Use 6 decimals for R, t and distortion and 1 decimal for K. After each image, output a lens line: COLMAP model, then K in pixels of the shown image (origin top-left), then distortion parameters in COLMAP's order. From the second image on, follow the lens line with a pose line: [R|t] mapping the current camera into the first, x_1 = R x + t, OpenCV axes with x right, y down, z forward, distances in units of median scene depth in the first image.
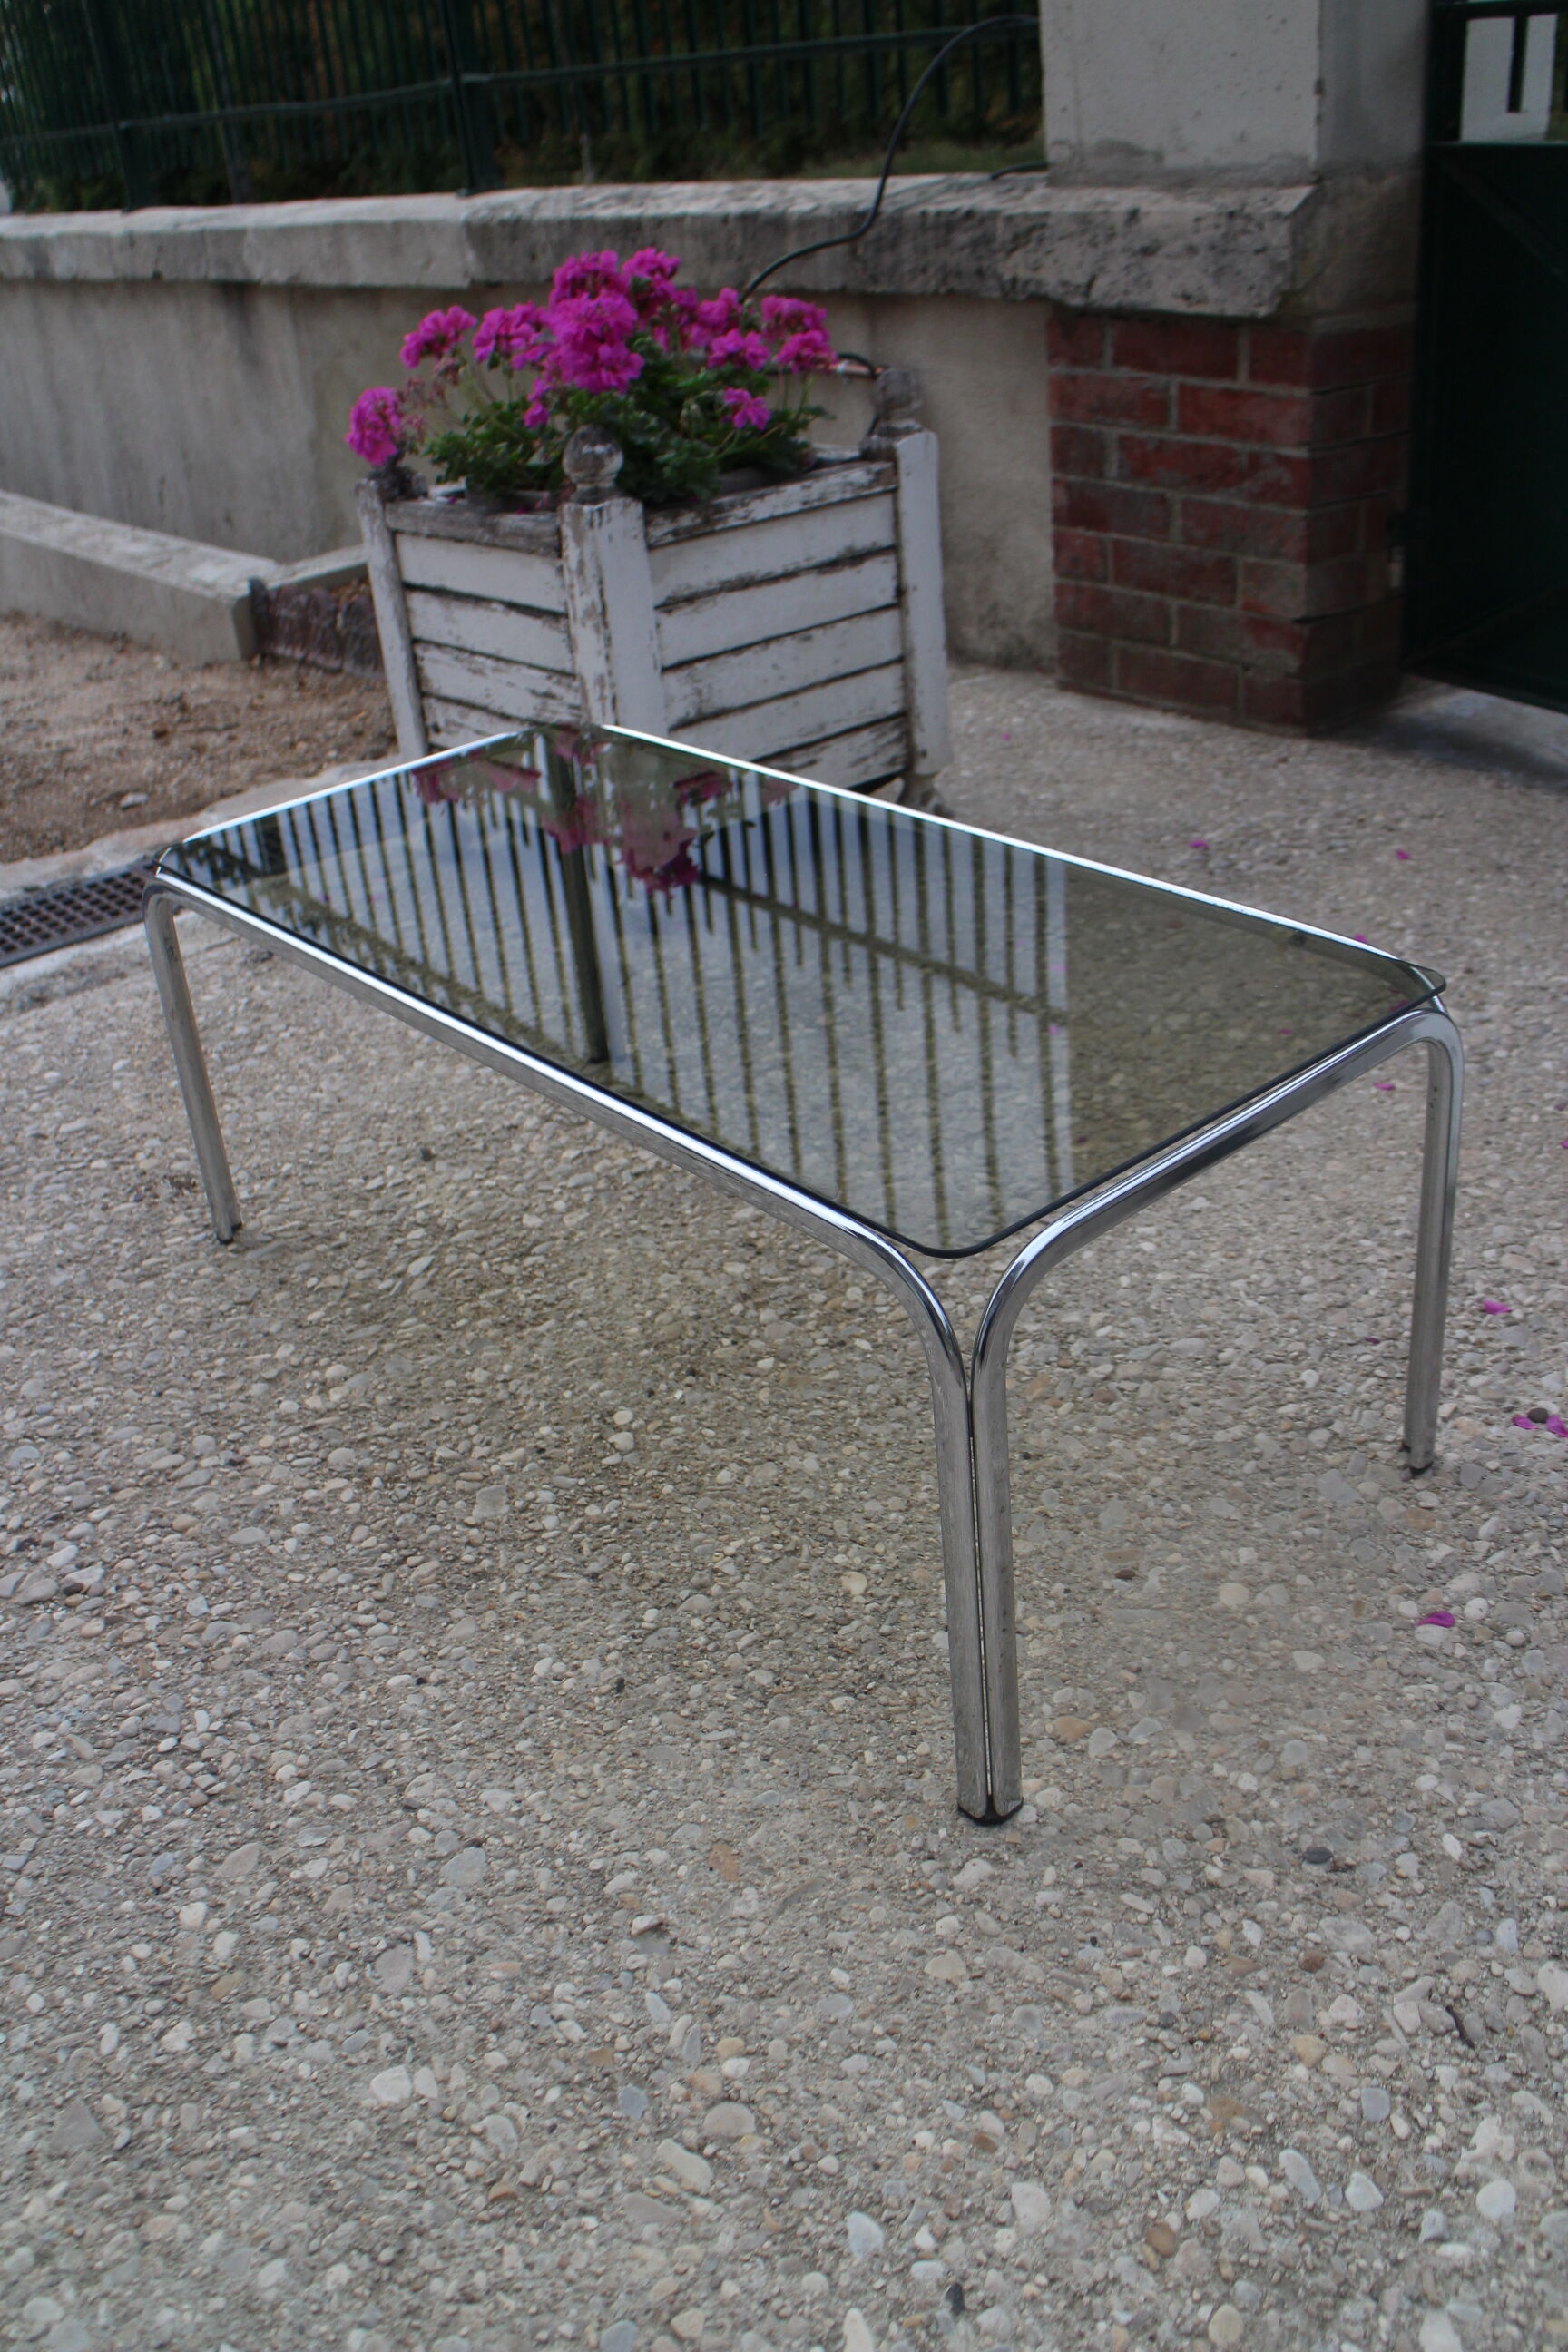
lens RADIAL K [[1973.3, 0, 840.7], [0, 1973.3, 1182.7], [0, 0, 1]] dist [-0.169388, 0.134688]
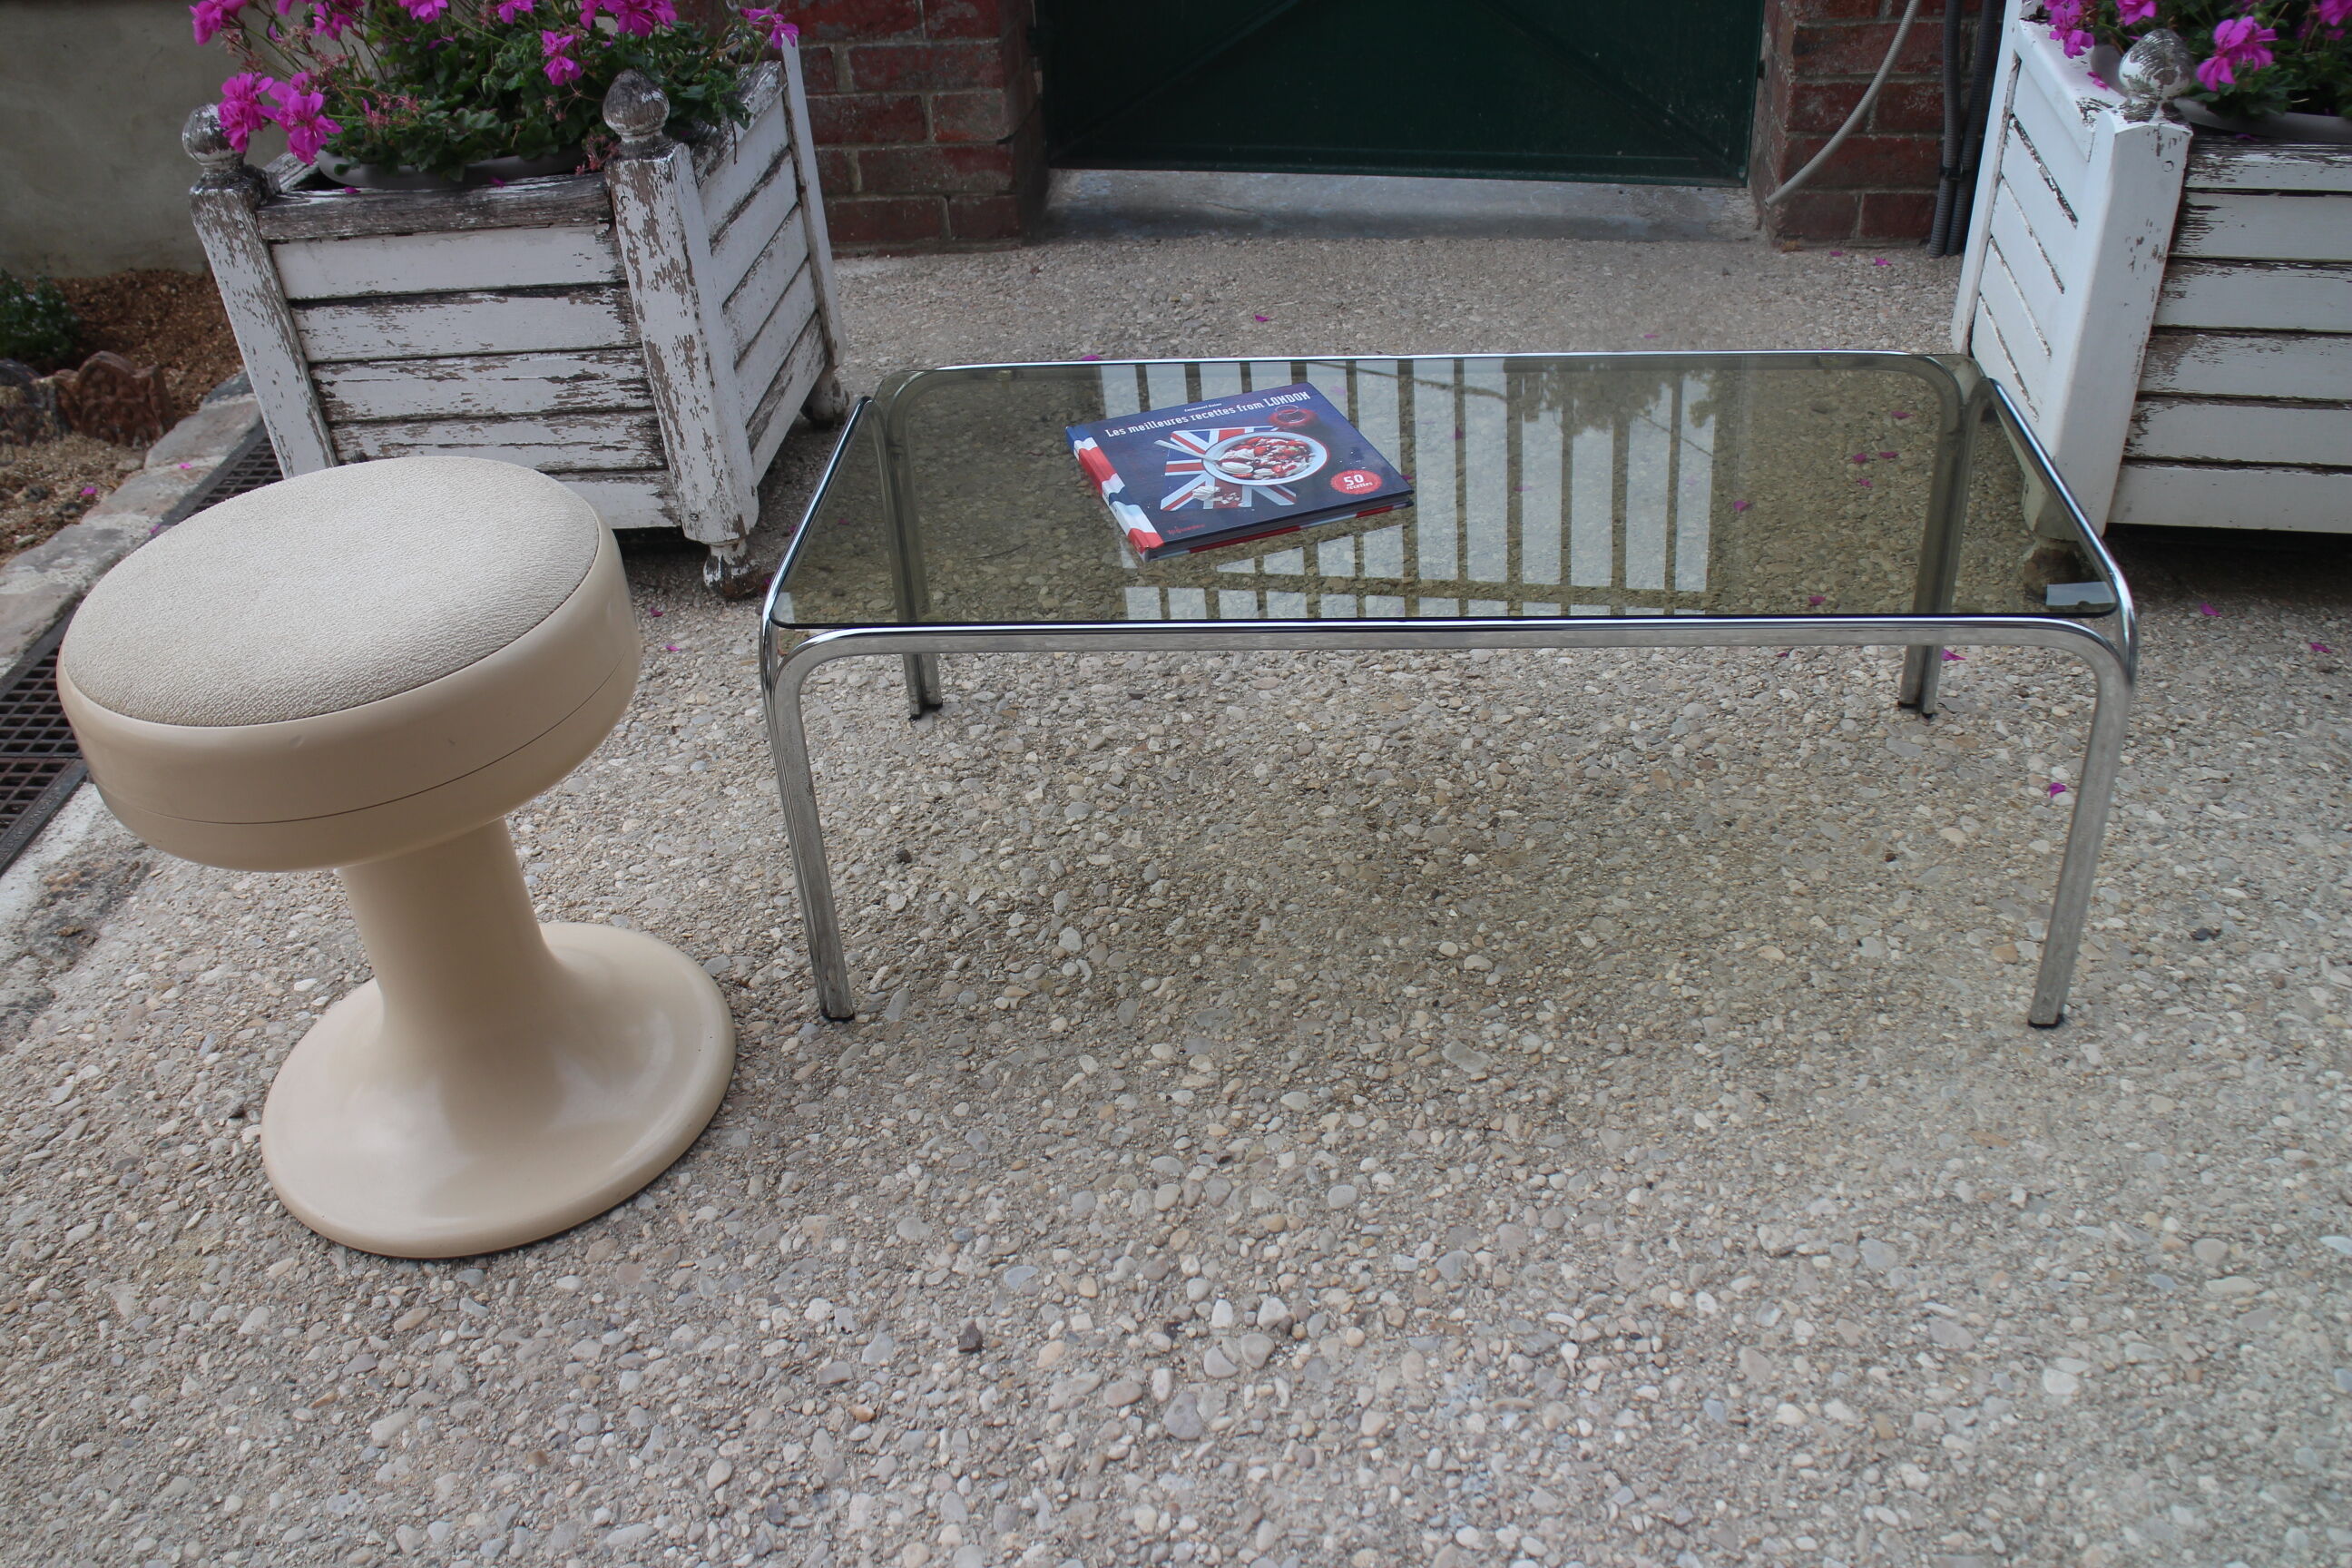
lens RADIAL K [[1968.8, 0, 1176.0], [0, 1968.8, 784.0], [0, 0, 1]] dist [-0.156570, 0.130371]
pose [[0.723016, -0.376578, 0.579169, -0.566347], [0.343702, 0.923326, 0.171282, -0.142078], [-0.599263, 0.075222, 0.797010, 0.143822]]
